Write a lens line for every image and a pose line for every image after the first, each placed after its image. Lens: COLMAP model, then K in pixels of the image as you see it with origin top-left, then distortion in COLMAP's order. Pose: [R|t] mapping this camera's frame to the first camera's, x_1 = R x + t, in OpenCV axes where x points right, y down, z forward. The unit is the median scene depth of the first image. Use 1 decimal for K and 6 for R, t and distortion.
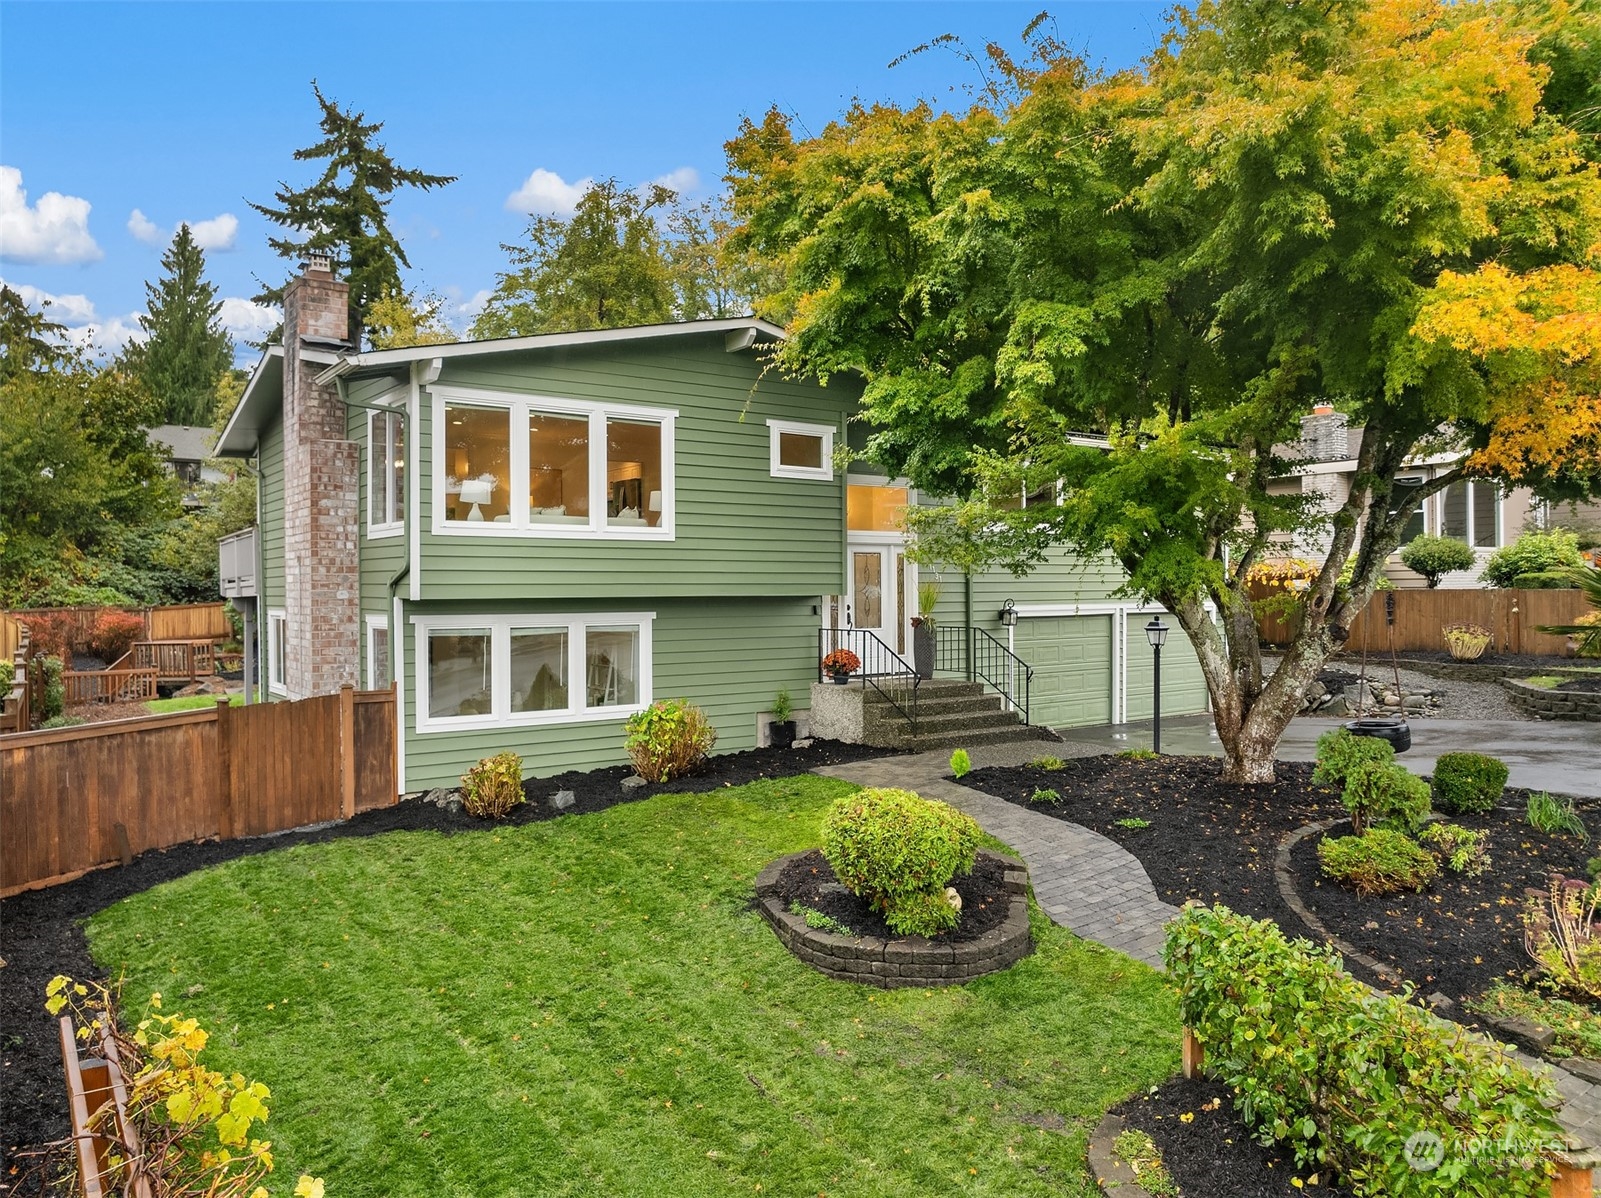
lens RADIAL K [[1118.6, 0, 808.3], [0, 1118.6, 603.0], [0, 0, 1]] dist [-0.032257, -0.001278]
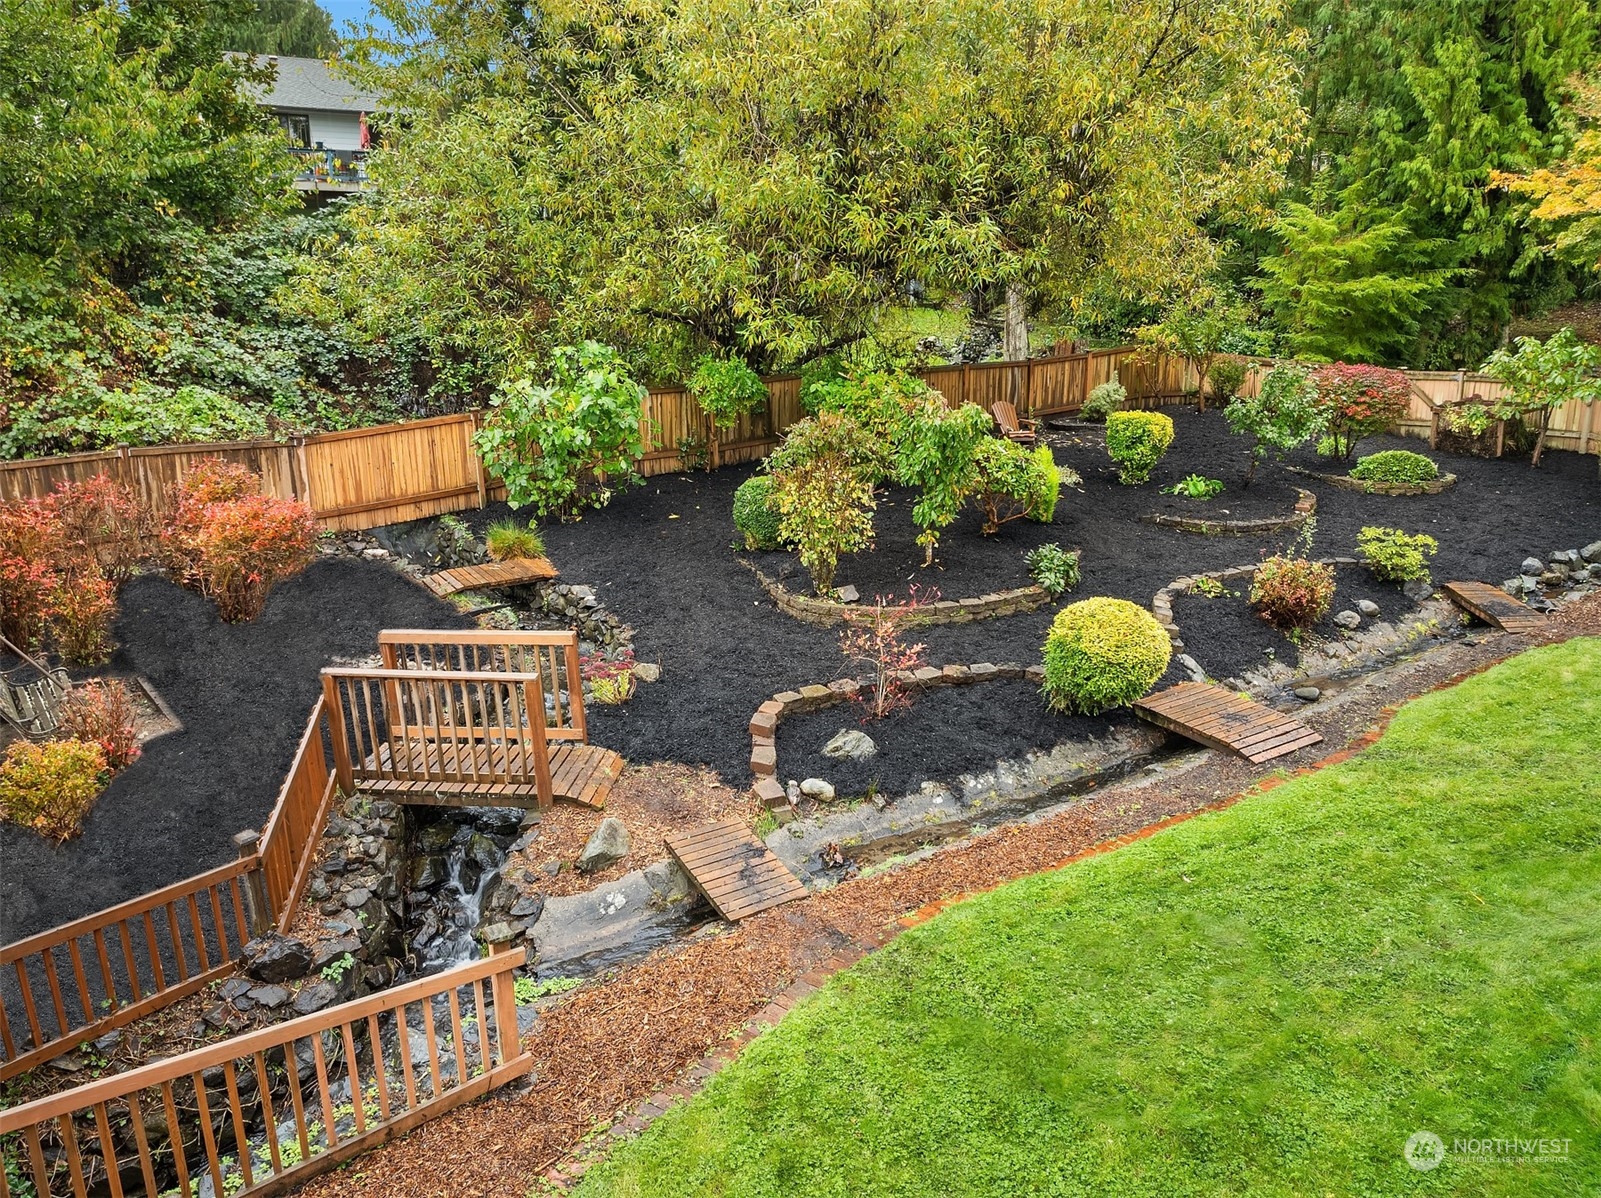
lens RADIAL K [[1118.6, 0, 803.5], [0, 1118.6, 605.9], [0, 0, 1]] dist [-0.032257, -0.001278]
pose [[0.997924, 0.018190, -0.061774, -0.916933], [-0.001265, 0.964628, 0.263613, -0.110660], [0.064384, -0.262988, 0.962648, 1.433453]]
